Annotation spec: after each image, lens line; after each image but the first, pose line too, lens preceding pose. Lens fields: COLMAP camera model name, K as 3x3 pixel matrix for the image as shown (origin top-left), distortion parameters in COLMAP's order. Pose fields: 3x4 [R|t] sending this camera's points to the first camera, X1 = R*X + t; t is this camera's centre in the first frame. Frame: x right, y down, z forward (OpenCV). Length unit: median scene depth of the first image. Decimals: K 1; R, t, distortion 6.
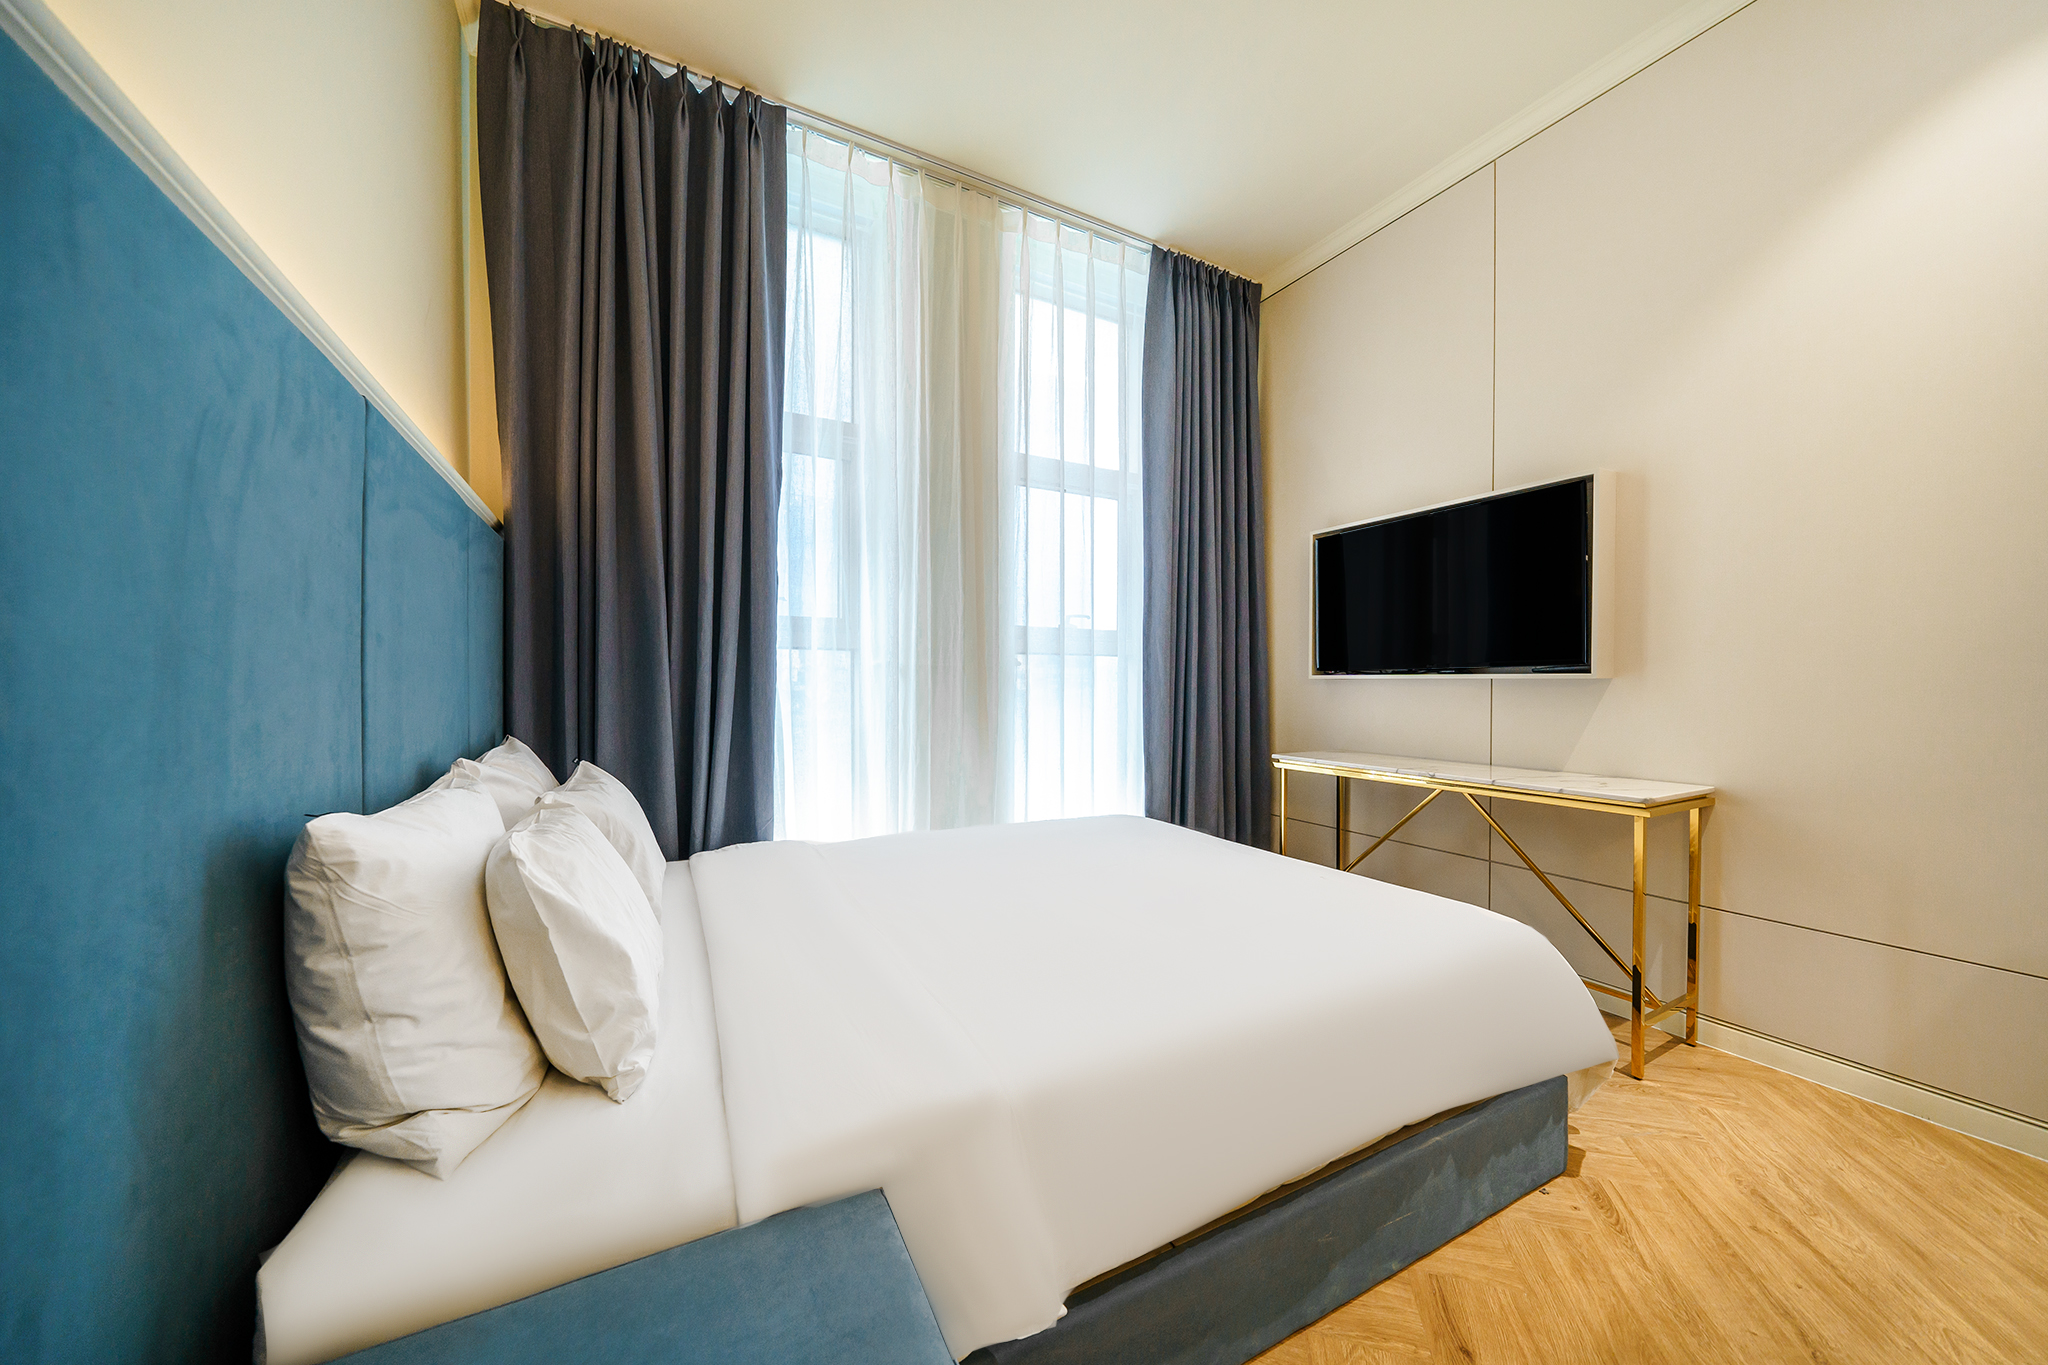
lens RADIAL K [[691.4, 0, 1030.4], [0, 691.4, 697.6], [0, 0, 1]] dist [0.002431, 0.000130]
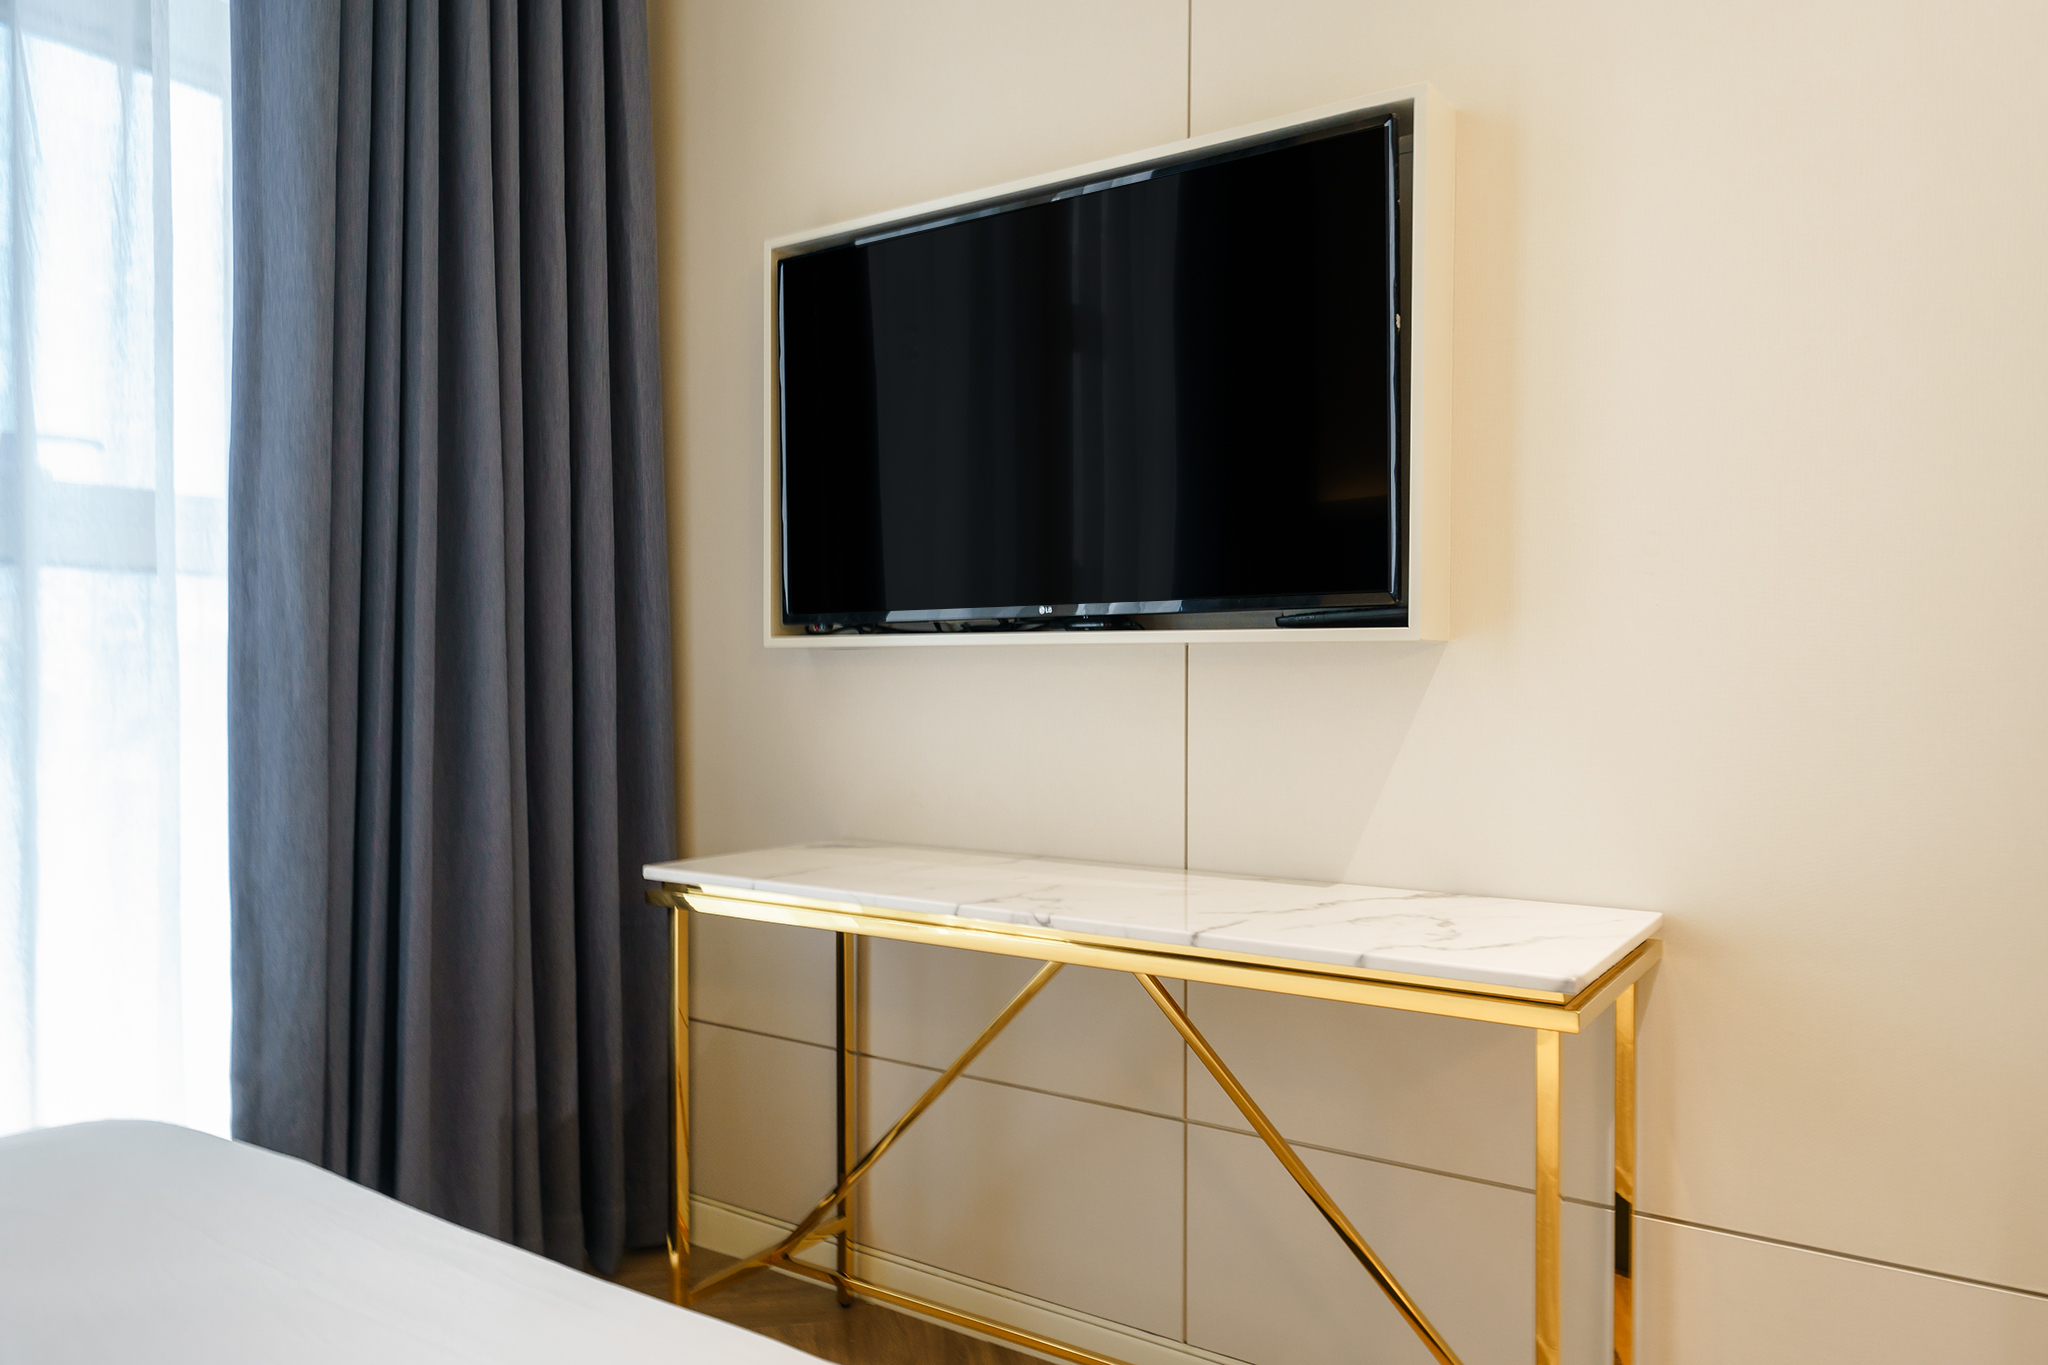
lens RADIAL K [[1382.0, 0, 1026.8], [0, 1382.0, 702.3], [0, 0, 1]] dist [0.014115, 0.006115]
pose [[0.888287, -0.008912, 0.459202, 0.232194], [0.009365, 0.999955, 0.001290, 0.002763], [-0.459193, 0.003154, 0.888331, 0.355936]]
